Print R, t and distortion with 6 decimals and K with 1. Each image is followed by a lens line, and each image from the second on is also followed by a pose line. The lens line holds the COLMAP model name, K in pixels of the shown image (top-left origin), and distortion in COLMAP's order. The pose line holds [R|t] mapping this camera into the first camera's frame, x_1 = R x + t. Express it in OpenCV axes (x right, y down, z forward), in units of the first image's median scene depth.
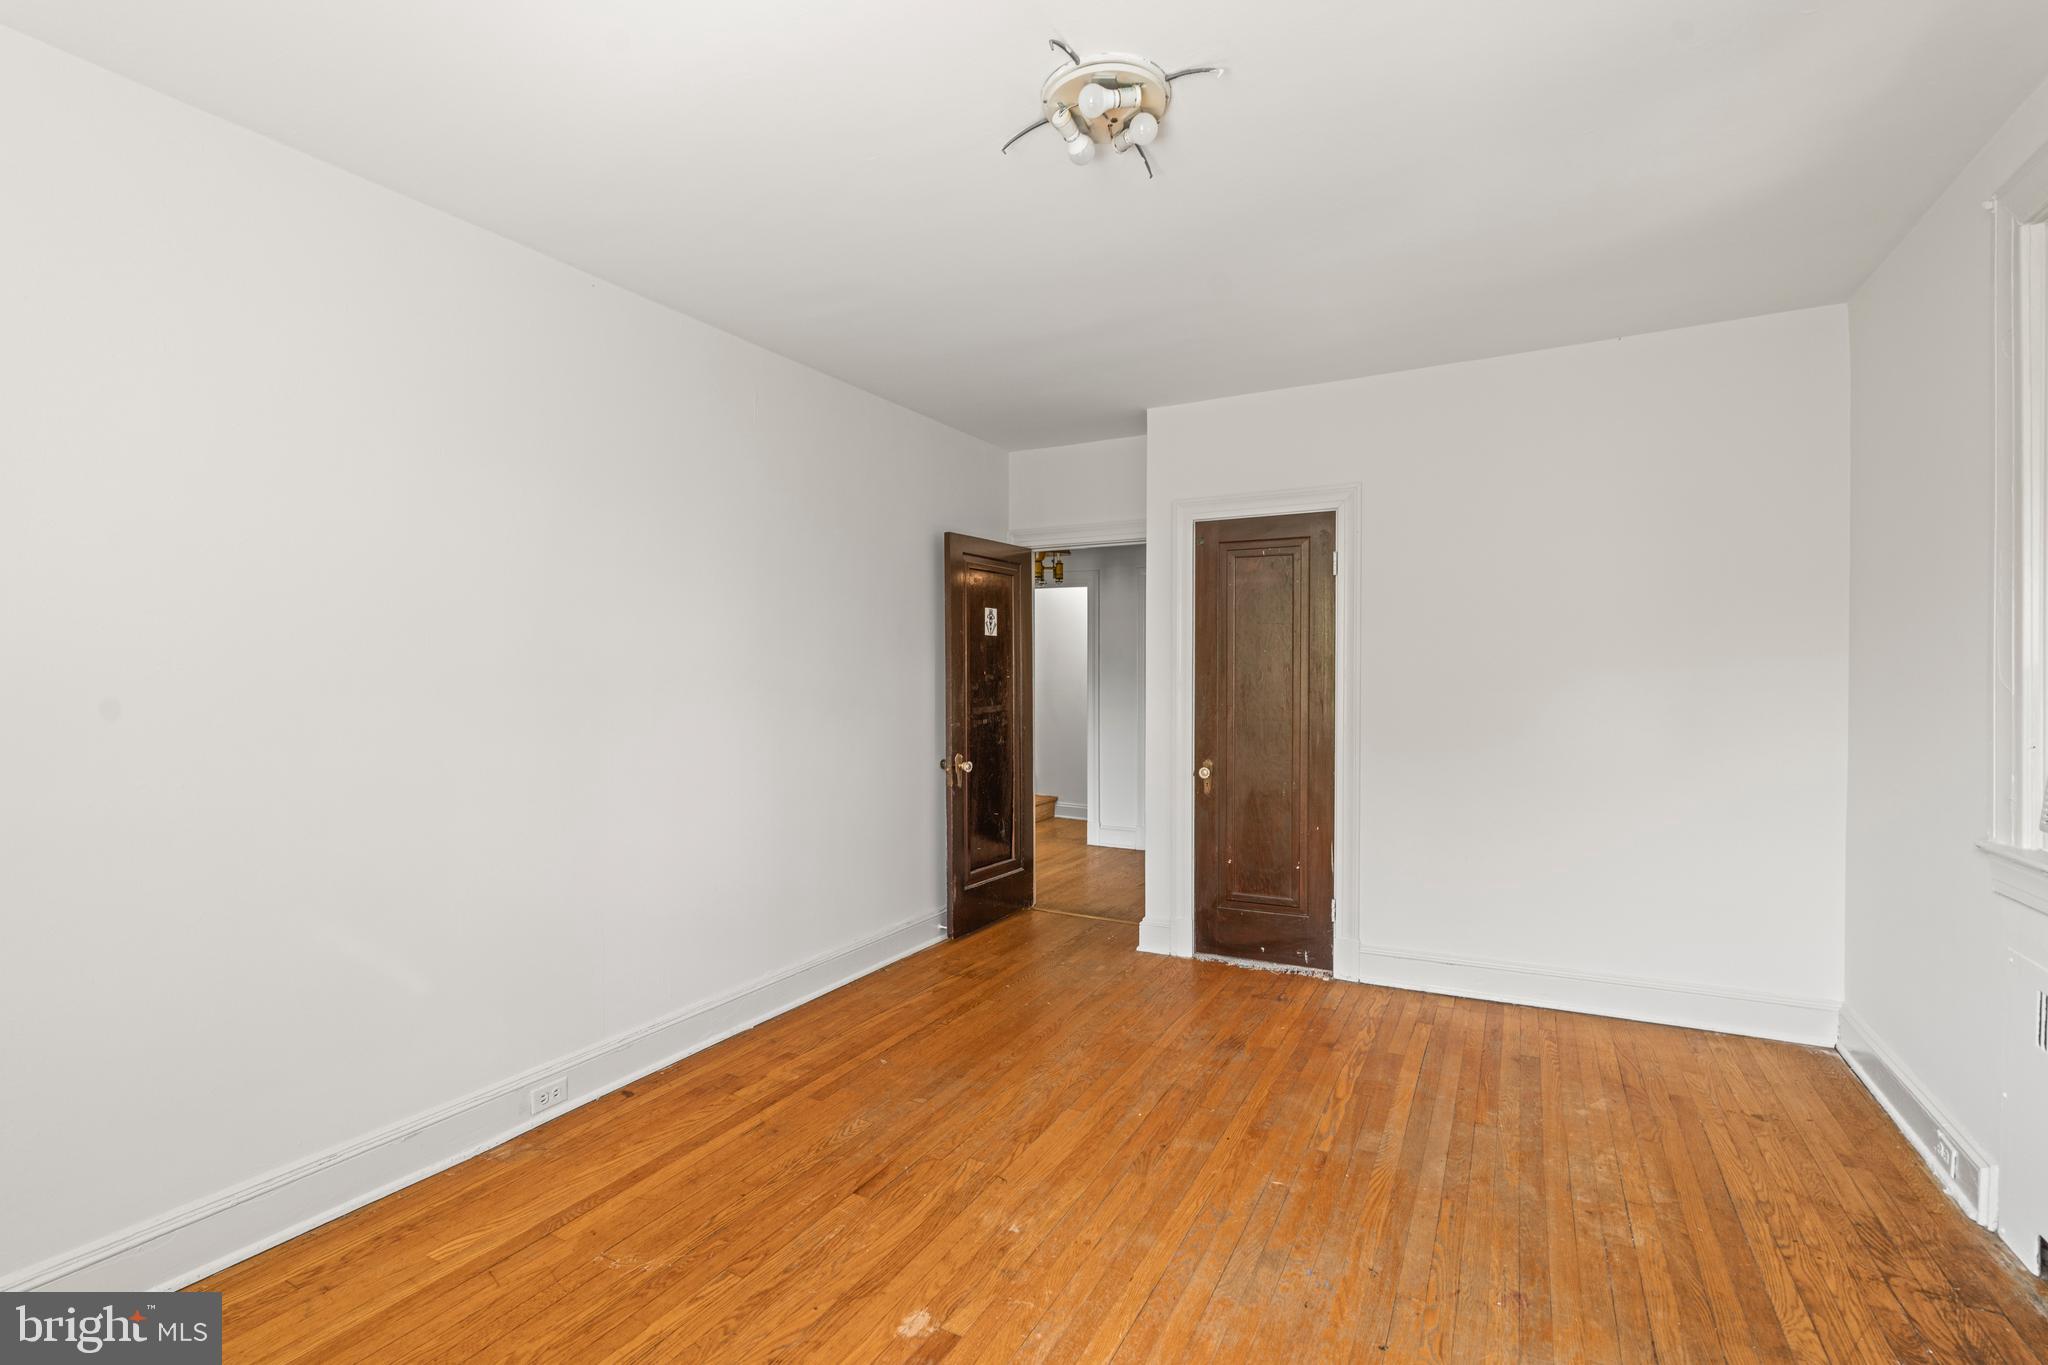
lens RADIAL K [[925.4, 0, 1023.7], [0, 925.4, 677.9], [0, 0, 1]] dist [-0.005222, 0.002299]
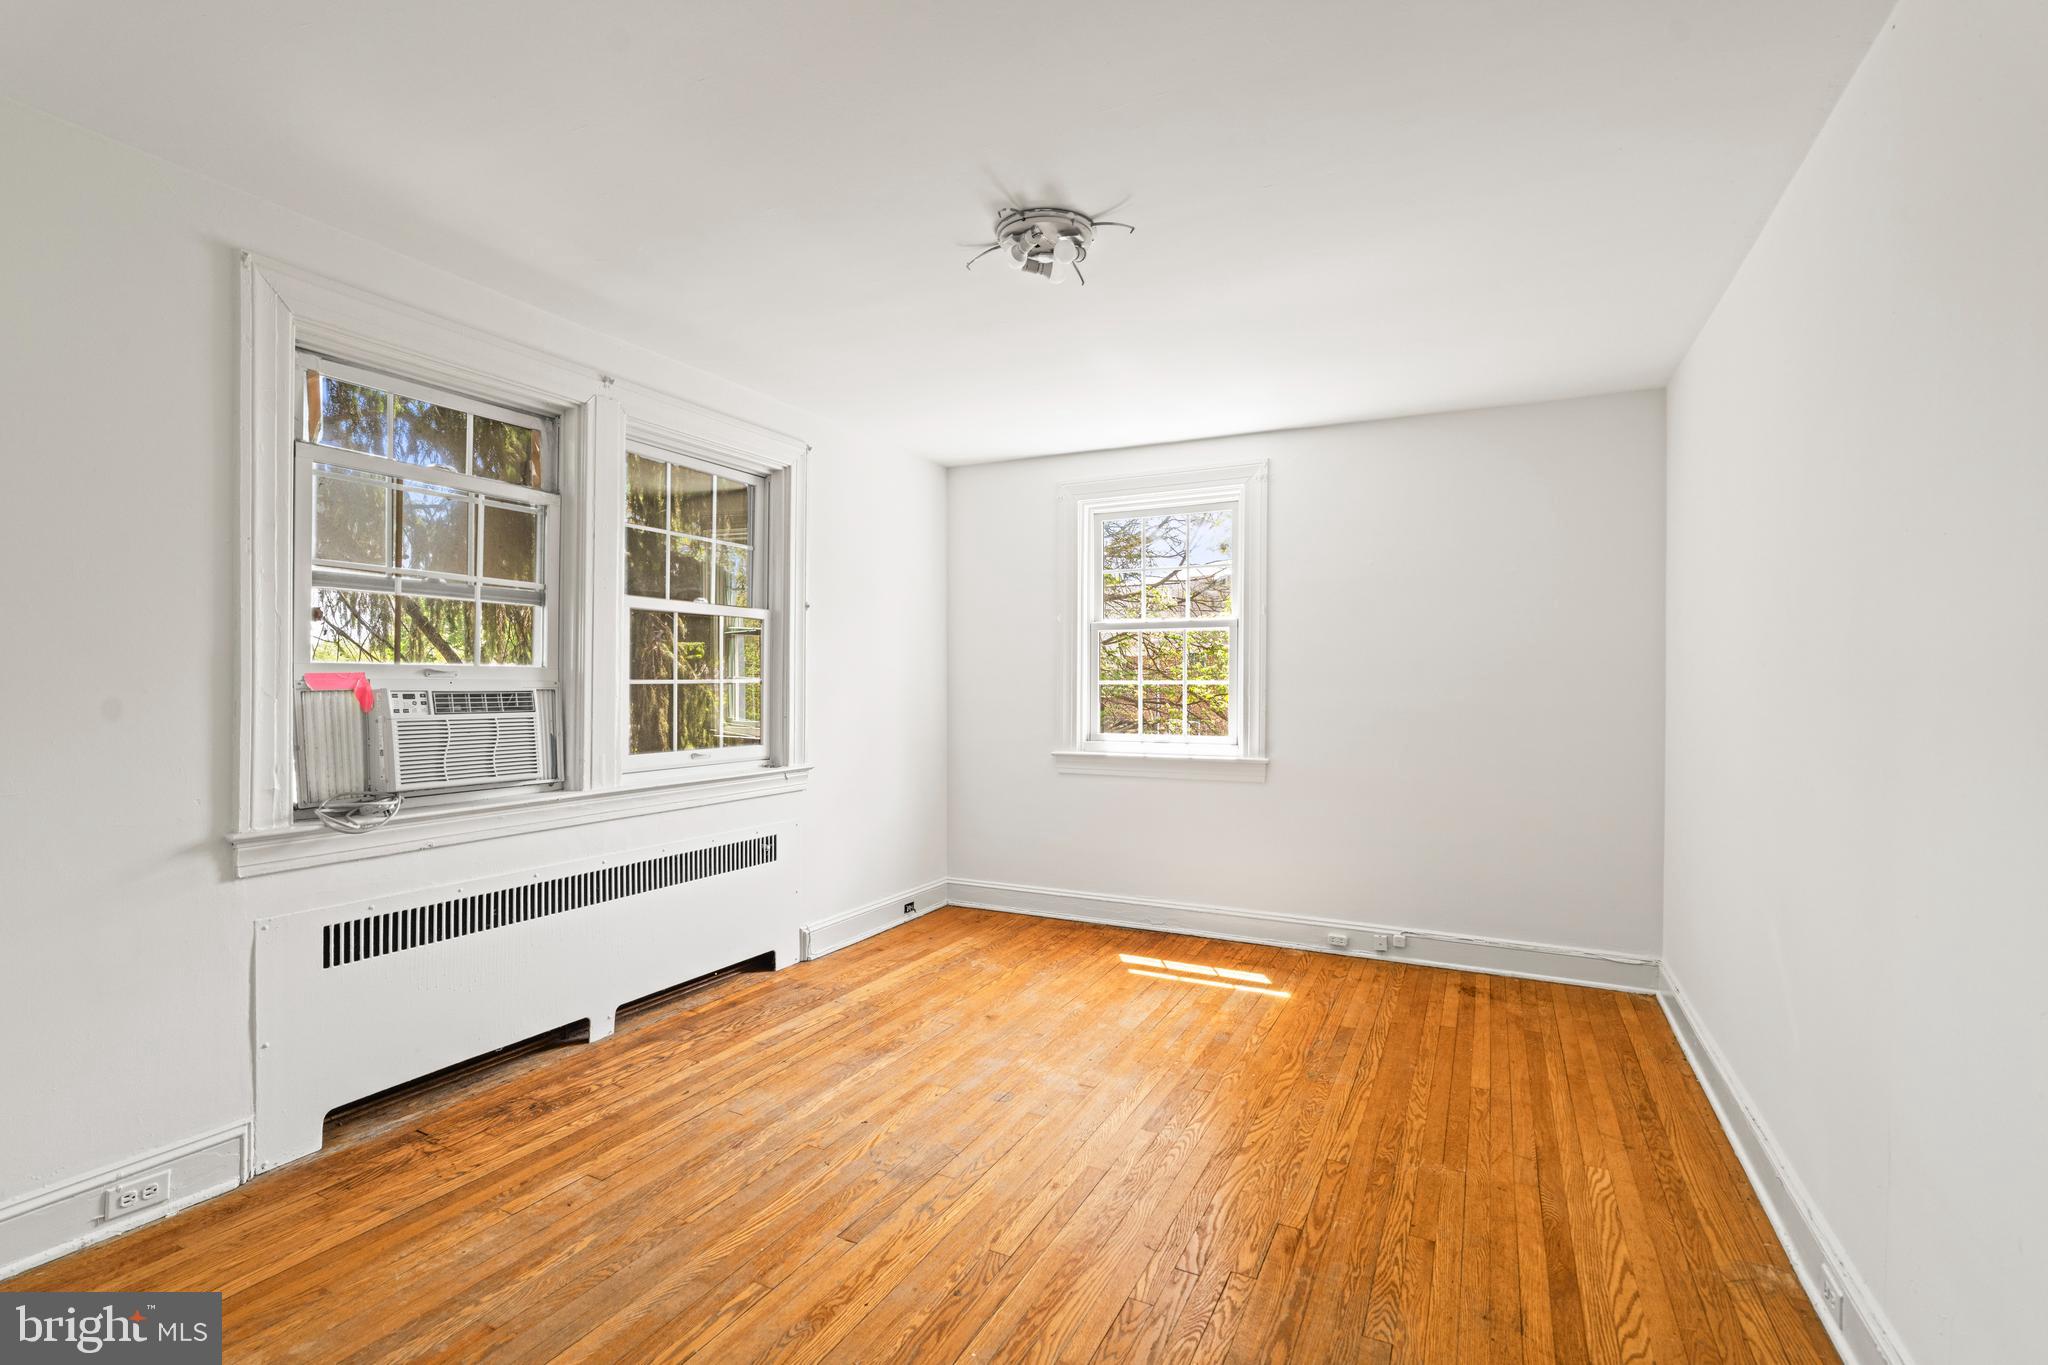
lens RADIAL K [[925.4, 0, 1025.8], [0, 925.4, 682.8], [0, 0, 1]] dist [-0.005222, 0.002299]
pose [[-0.999615, -0.002963, -0.027588, 0.132041], [-0.003075, 0.999987, 0.004041, -0.008838], [0.027575, 0.004124, -0.999611, 2.014385]]
